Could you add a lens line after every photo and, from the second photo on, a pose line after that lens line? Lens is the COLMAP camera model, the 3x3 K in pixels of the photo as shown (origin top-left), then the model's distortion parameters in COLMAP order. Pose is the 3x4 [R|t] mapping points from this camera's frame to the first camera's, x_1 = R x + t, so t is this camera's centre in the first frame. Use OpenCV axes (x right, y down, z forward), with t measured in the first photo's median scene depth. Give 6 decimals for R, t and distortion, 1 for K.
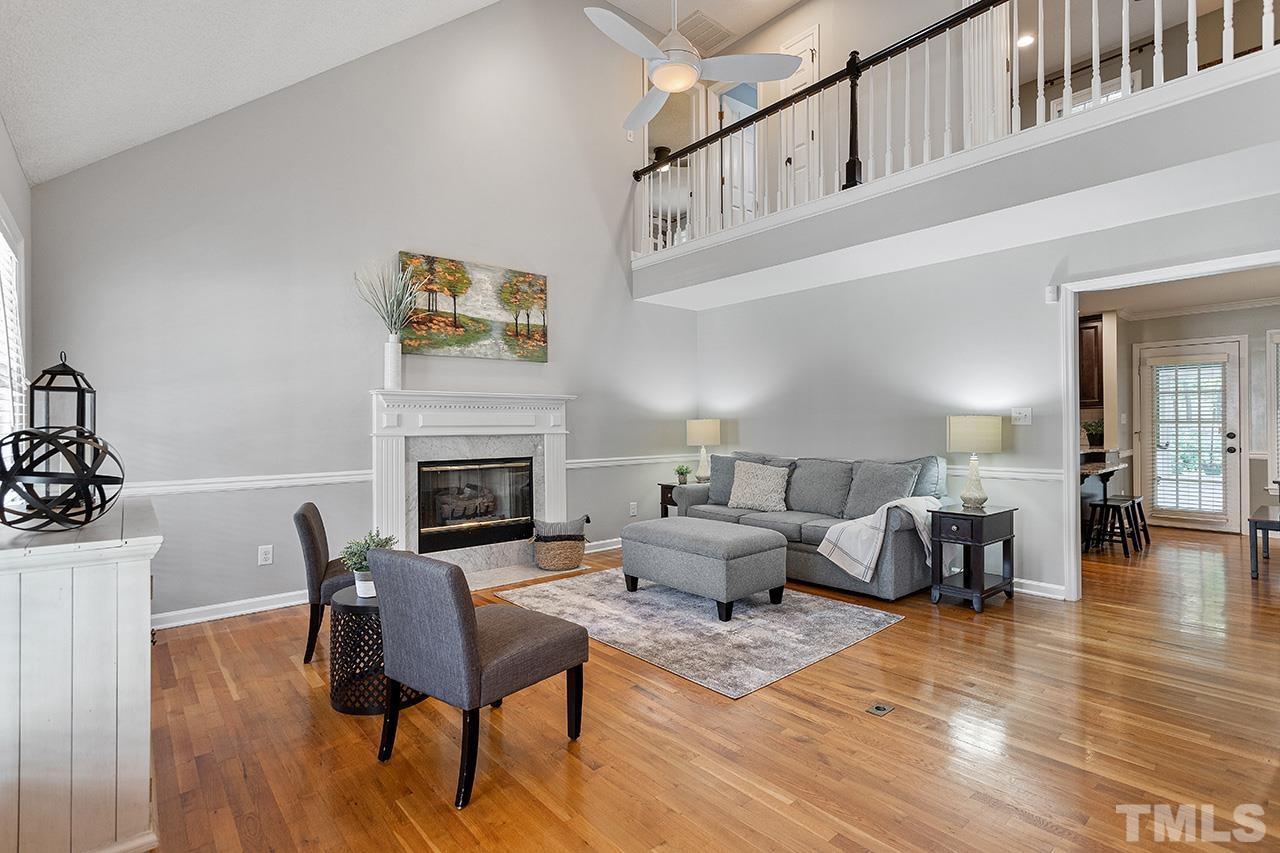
lens RADIAL K [[614.3, 0, 638.5], [0, 614.3, 428.5], [0, 0, 1]] dist [0.005126, 0.000828]
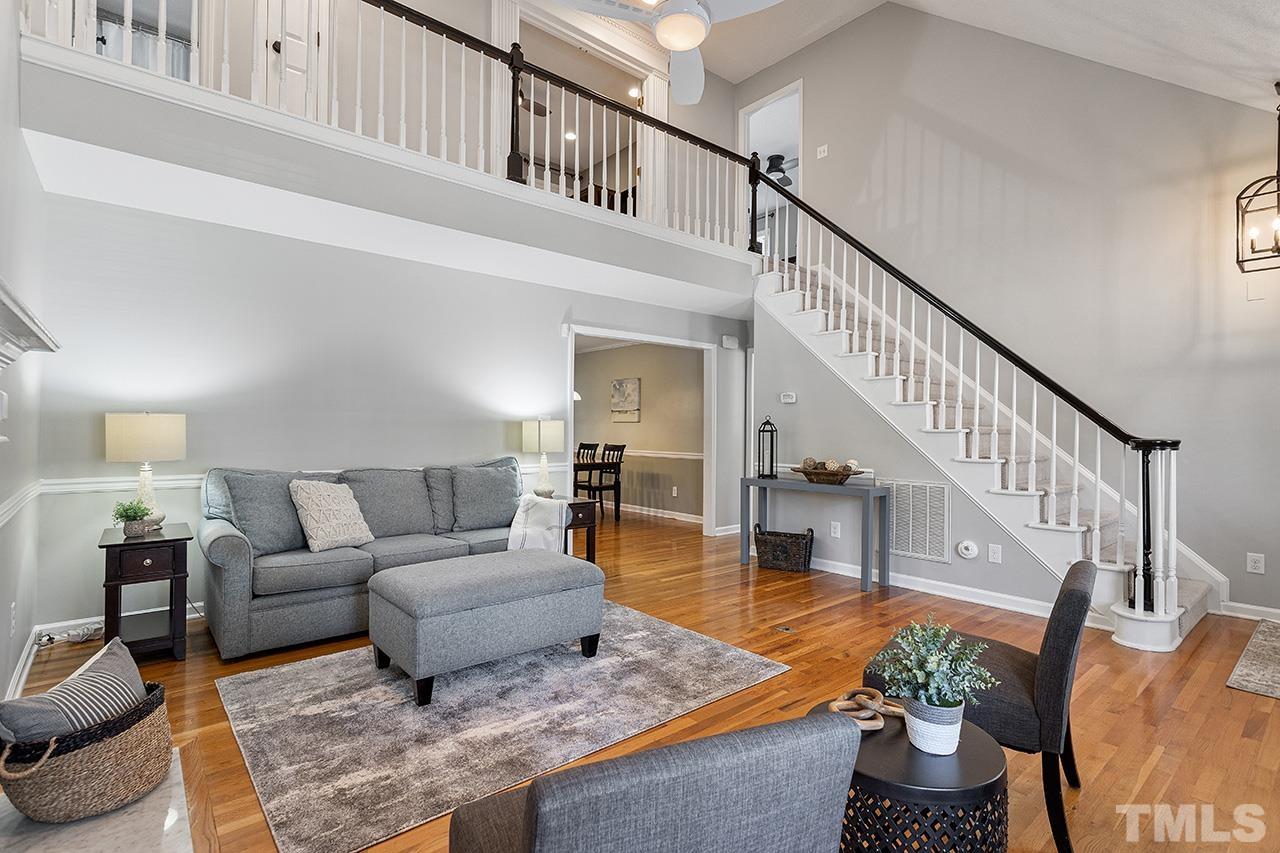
lens RADIAL K [[614.3, 0, 639.1], [0, 614.3, 427.6], [0, 0, 1]] dist [0.005126, 0.000828]
pose [[-0.001620, 0.008386, 0.999964, -0.652851], [-0.002885, 0.999961, -0.008391, 0.001199], [-0.999995, -0.002899, -0.001595, 0.848462]]
